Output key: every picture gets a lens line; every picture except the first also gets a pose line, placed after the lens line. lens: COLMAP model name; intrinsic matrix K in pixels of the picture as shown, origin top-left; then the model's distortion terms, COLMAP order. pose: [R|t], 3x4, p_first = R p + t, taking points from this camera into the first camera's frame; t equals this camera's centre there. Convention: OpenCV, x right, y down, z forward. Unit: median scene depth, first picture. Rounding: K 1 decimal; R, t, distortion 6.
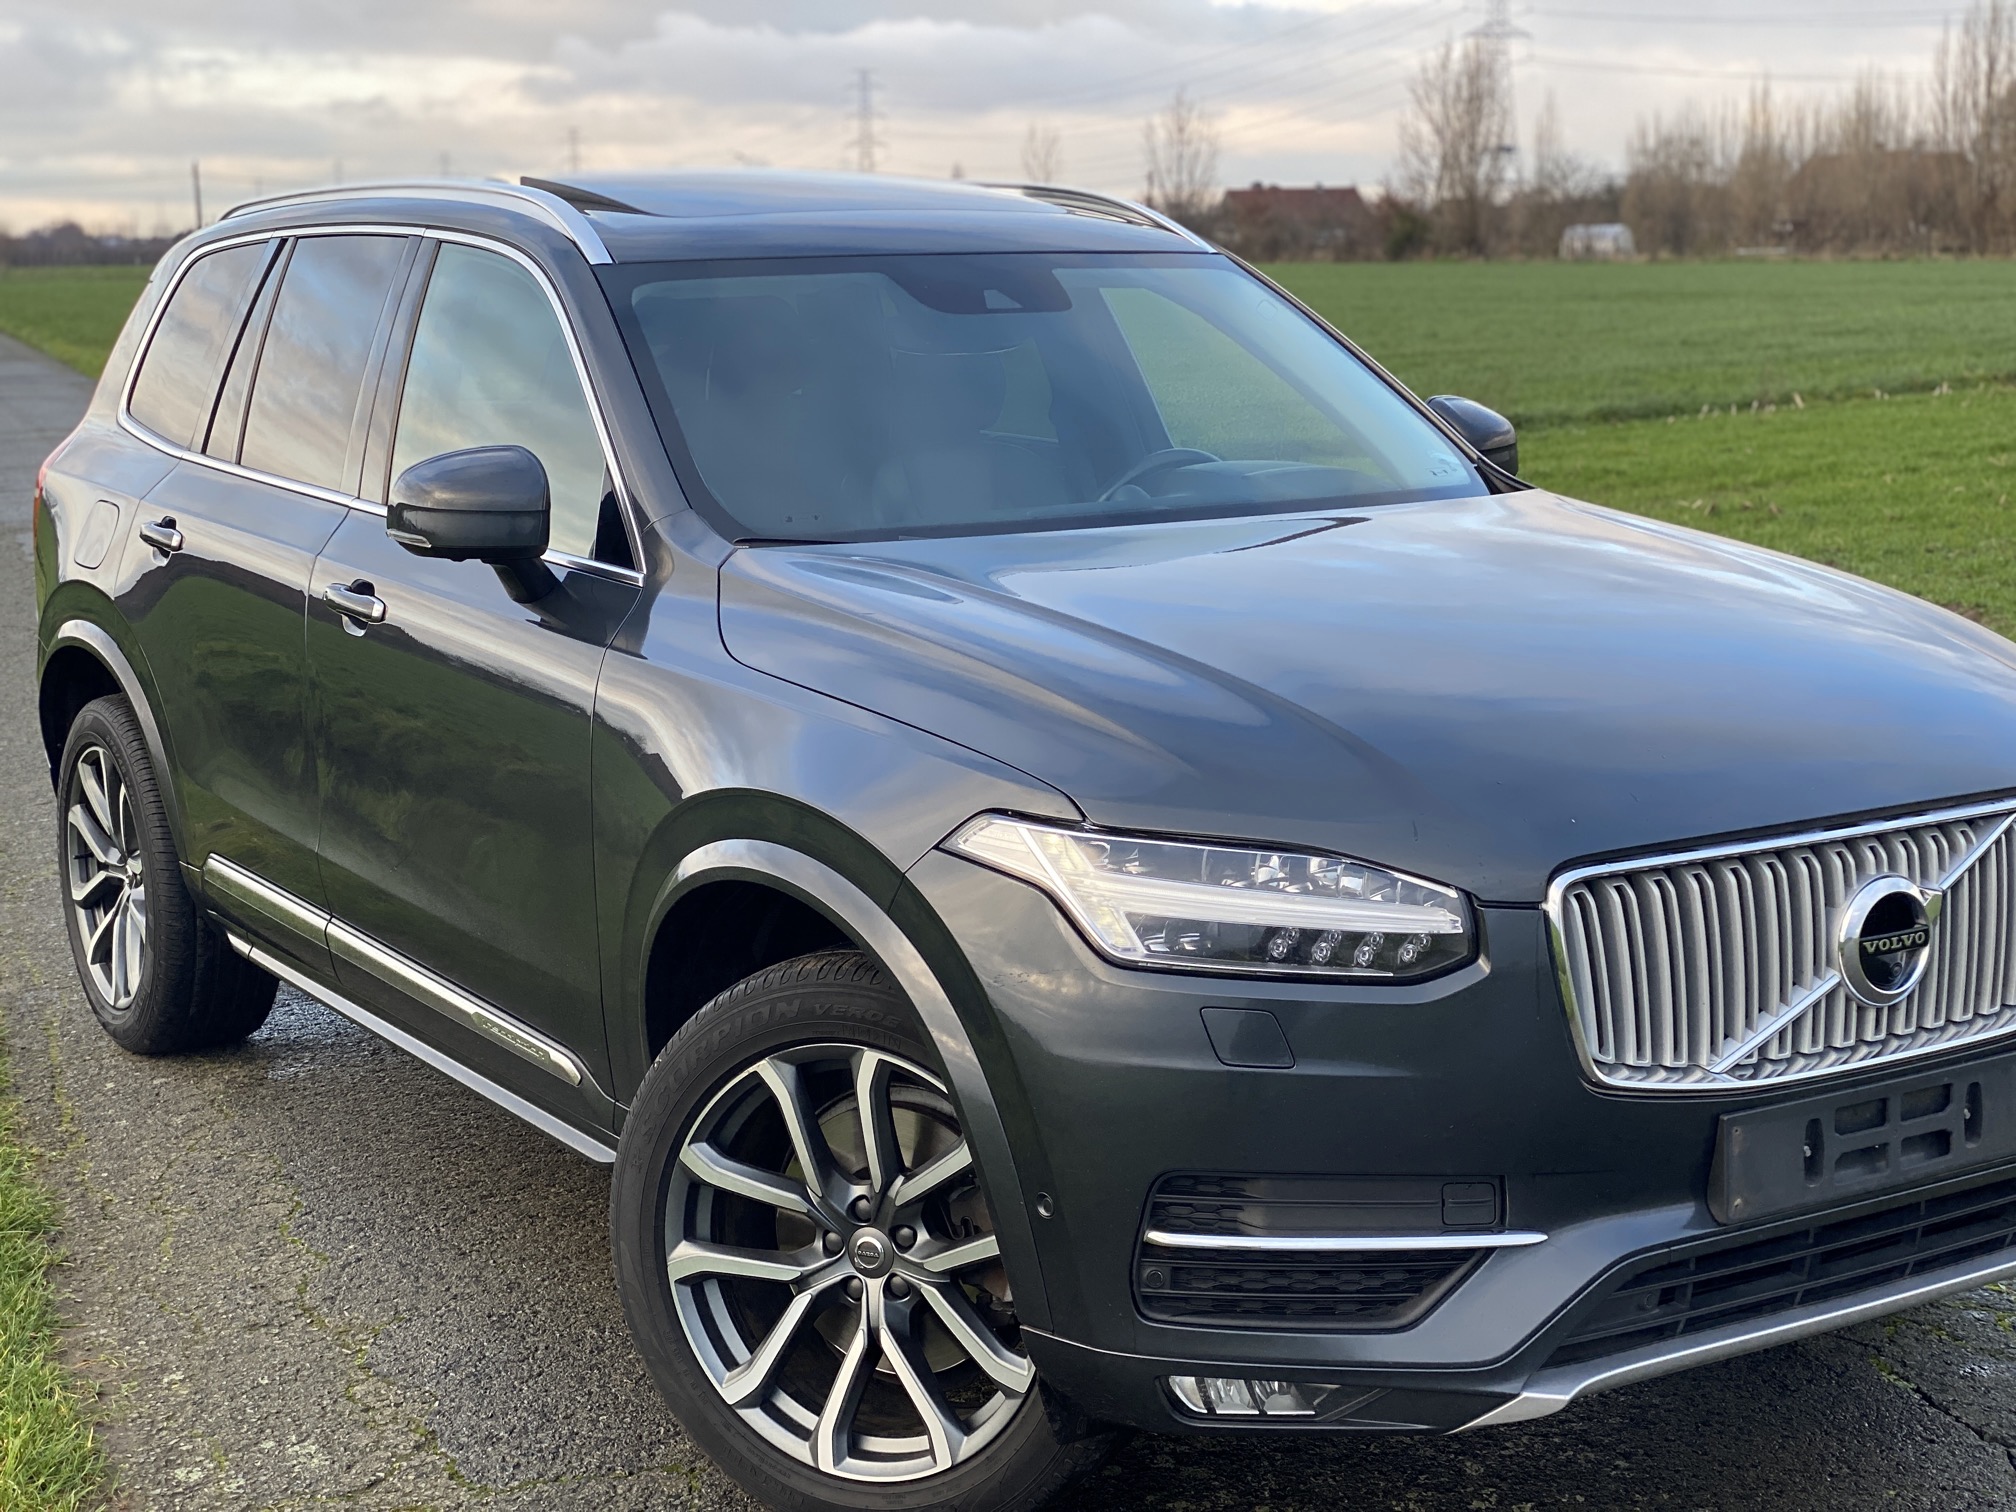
lens RADIAL K [[3014.7, 0, 1008.0], [0, 3014.7, 756.0], [0, 0, 1]] dist [0.167829, -0.313336]
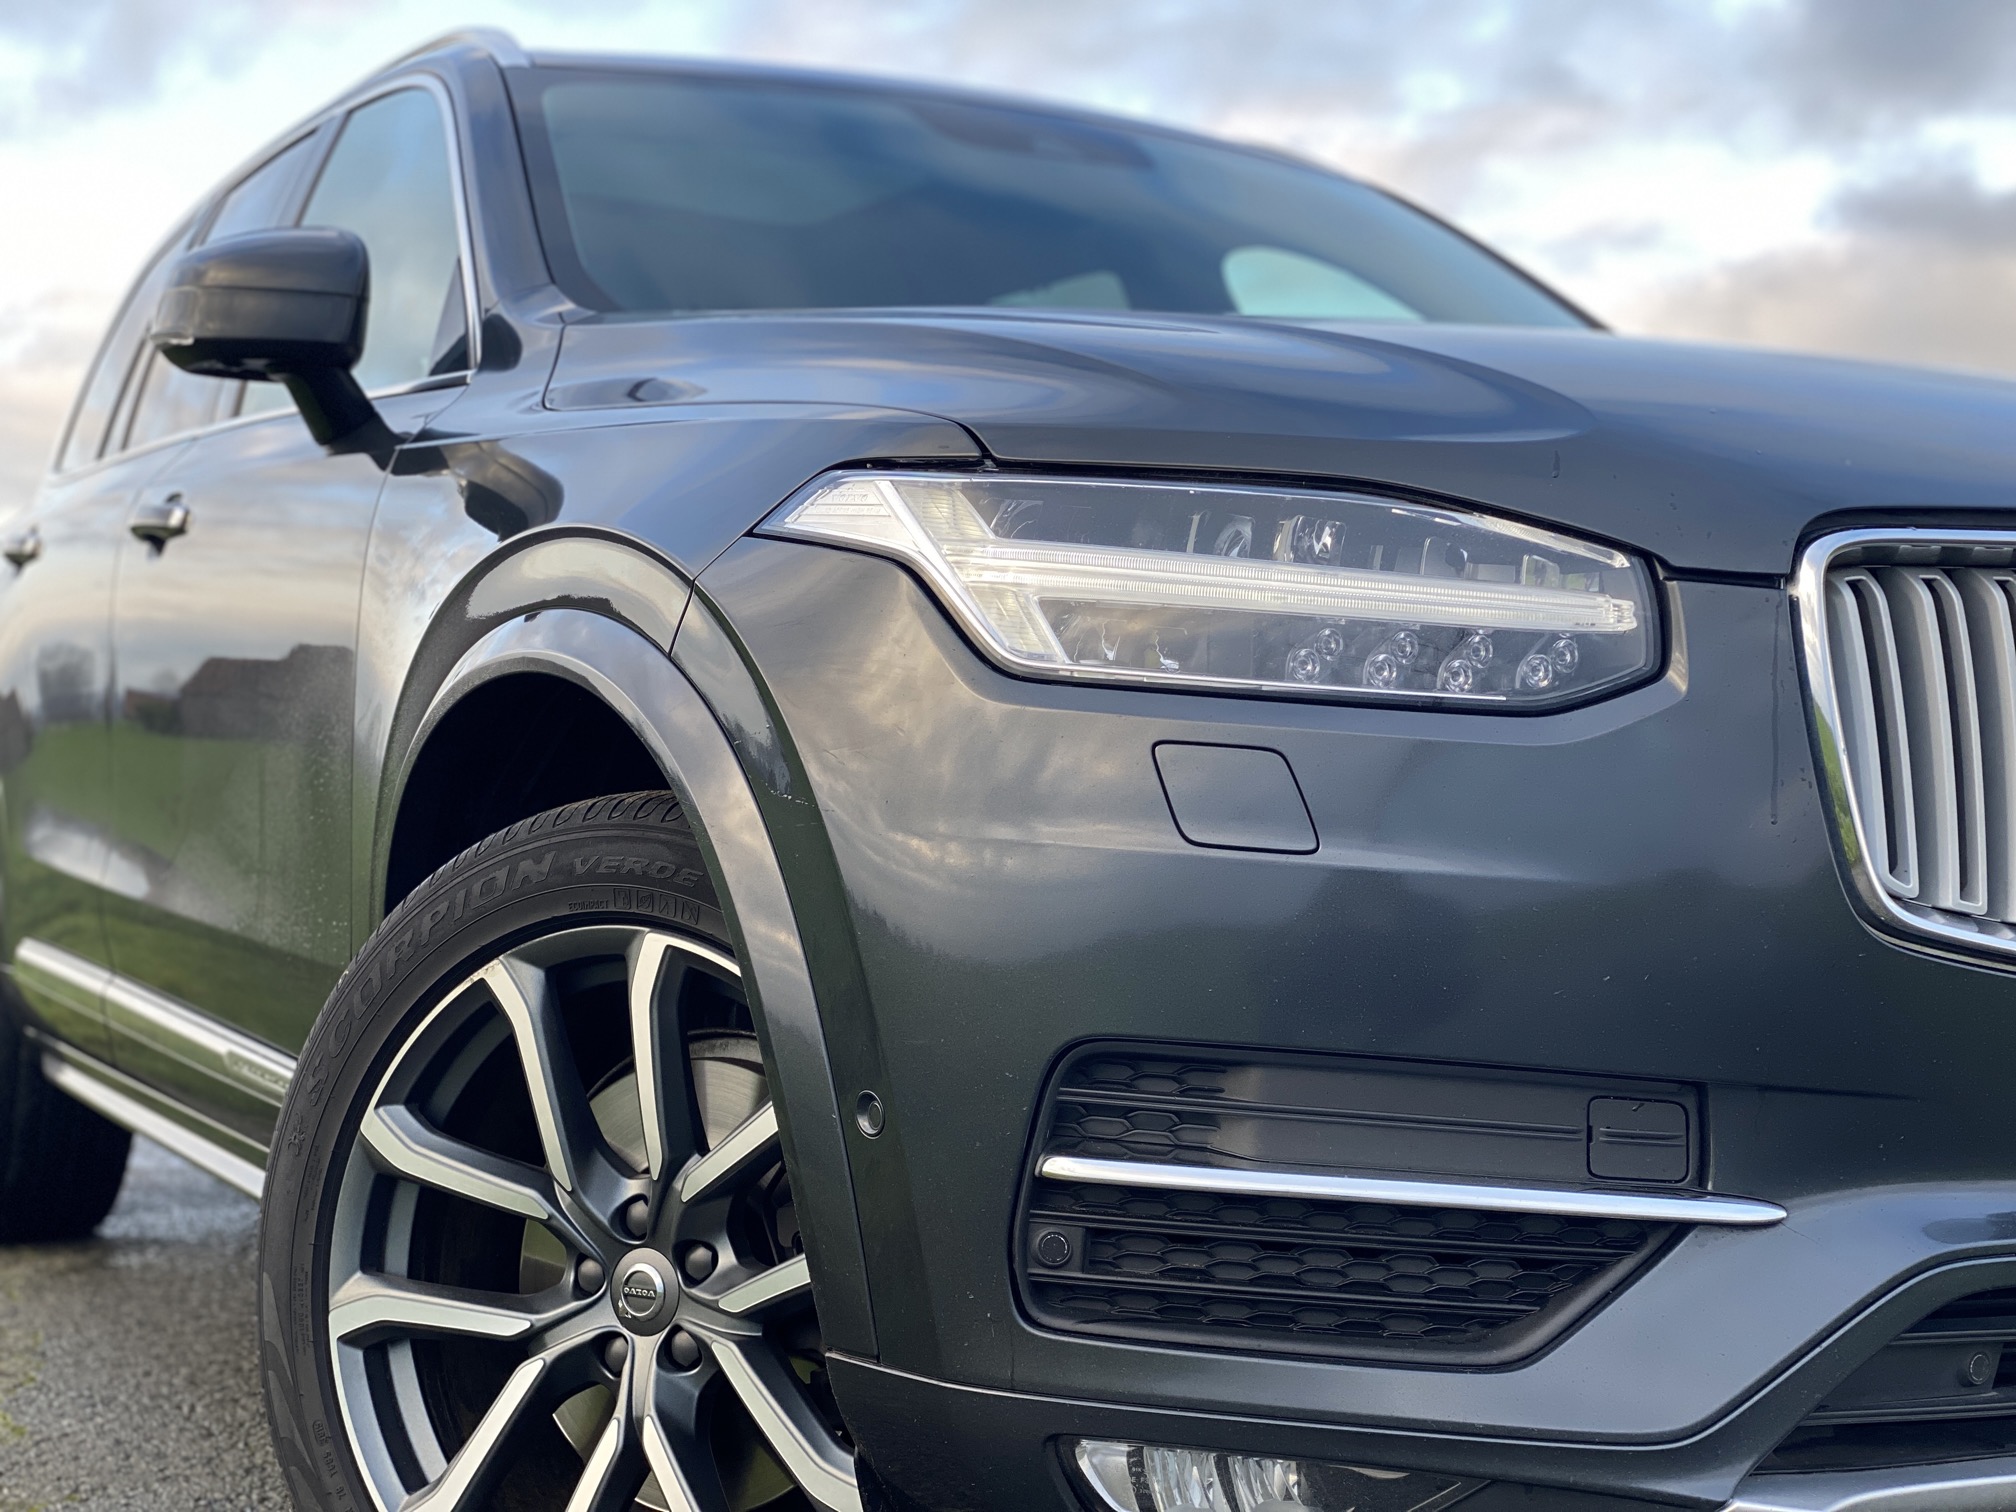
lens RADIAL K [[3014.7, 0, 1008.0], [0, 3014.7, 756.0], [0, 0, 1]] dist [0.167829, -0.313336]
pose [[0.995187, 0.045552, -0.086758, 0.074826], [-0.060033, 0.983196, -0.172400, 0.160591], [0.077446, 0.176779, 0.981199, 0.398756]]
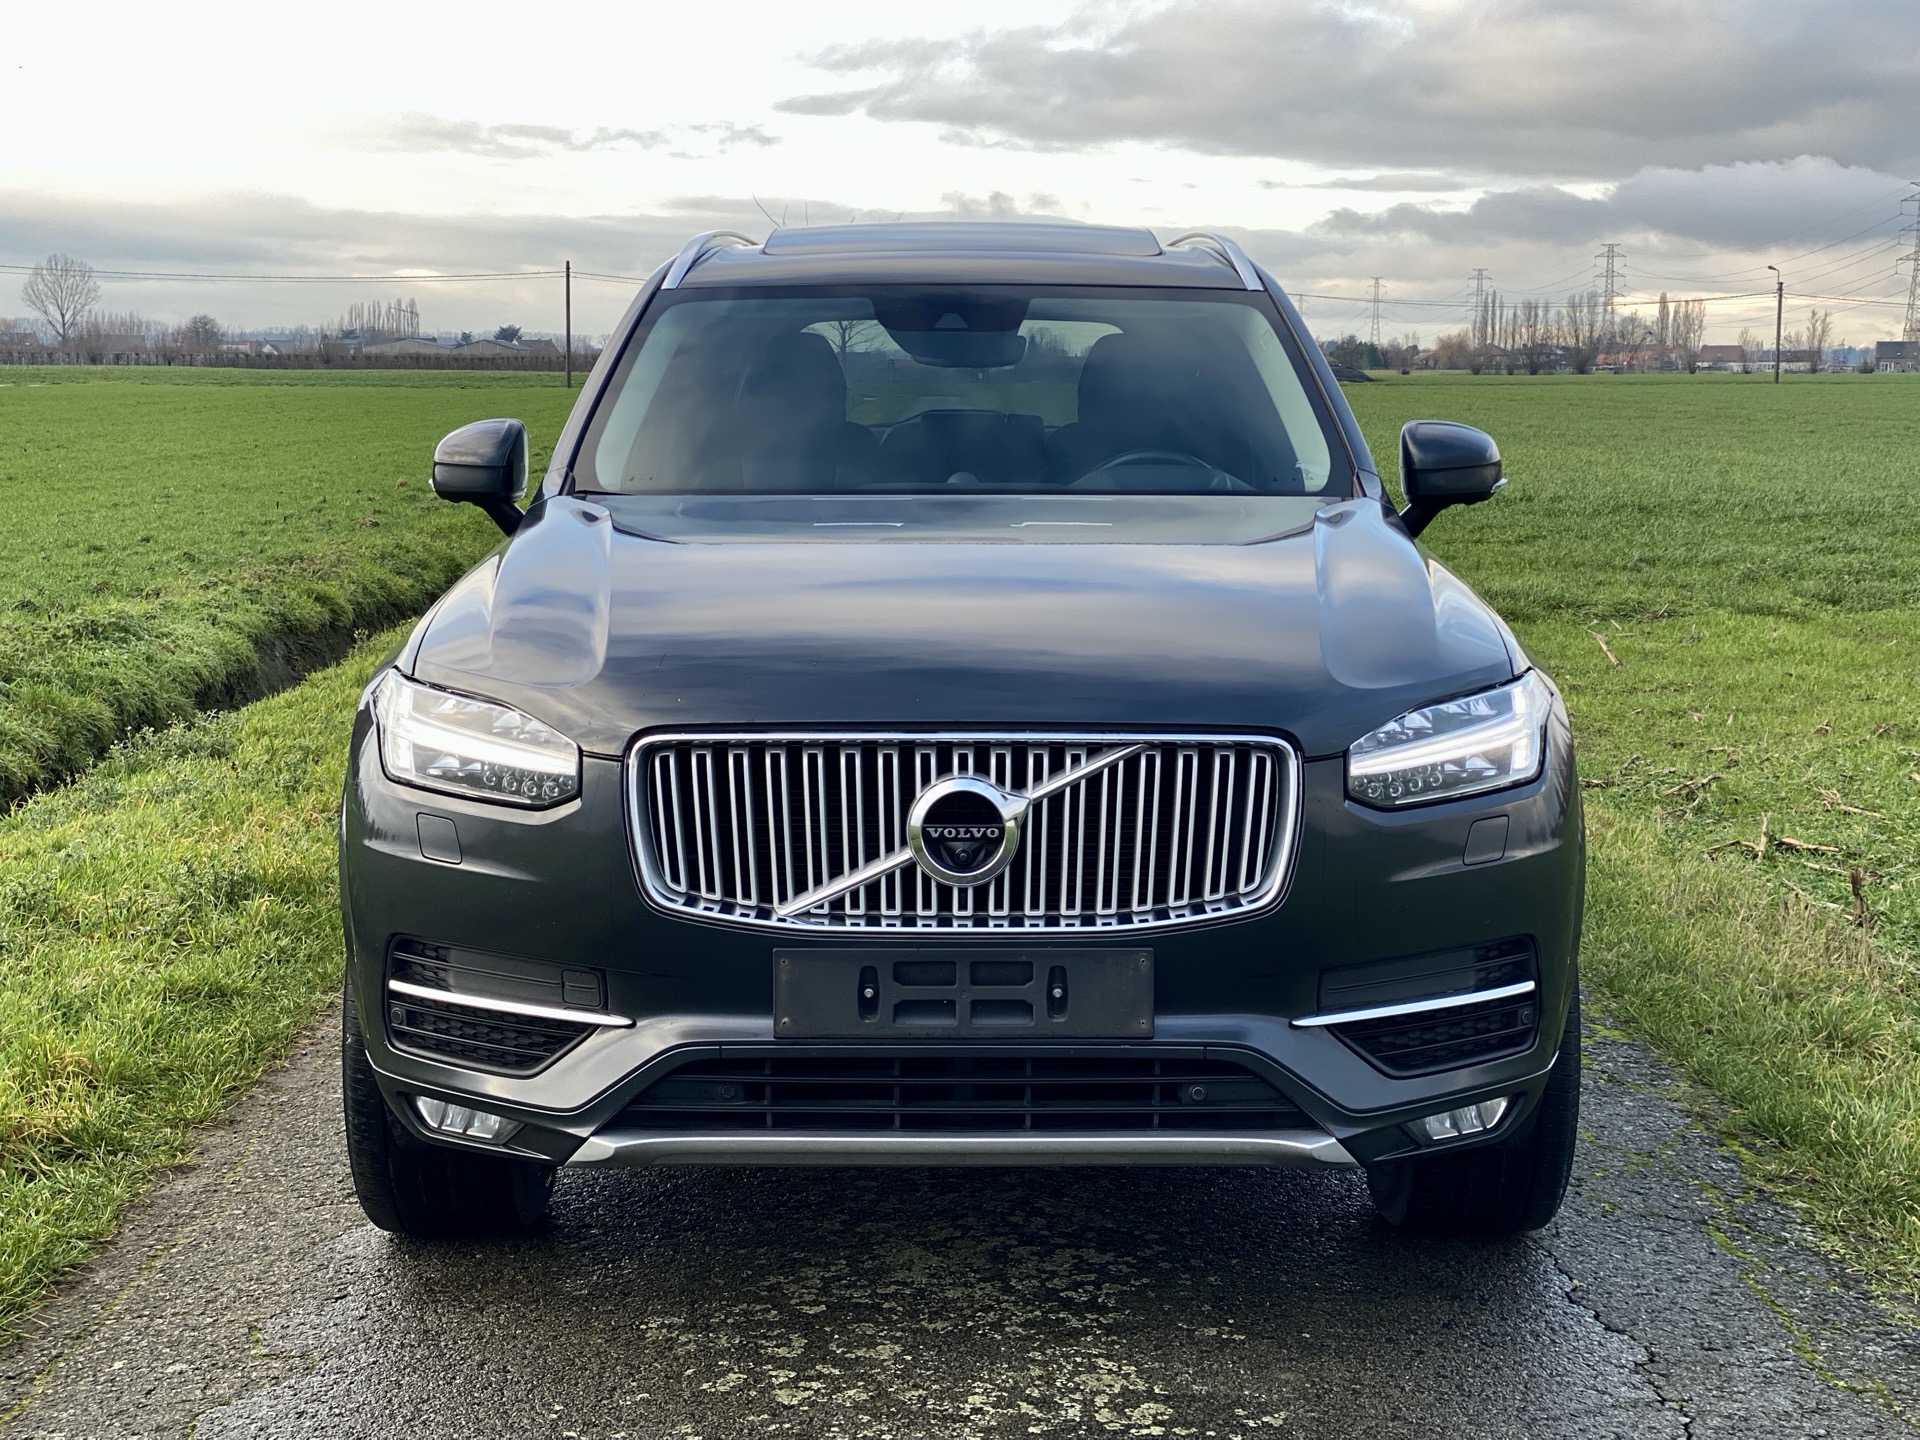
lens RADIAL K [[2871.1, 0, 960.0], [0, 2871.1, 720.0], [0, 0, 1]] dist [0.167829, -0.313336]
pose [[0.861108, 0.086023, -0.501091, 0.796082], [-0.100631, 0.994922, -0.002131, 0.018034], [0.498363, 0.052260, 0.865392, 0.012284]]
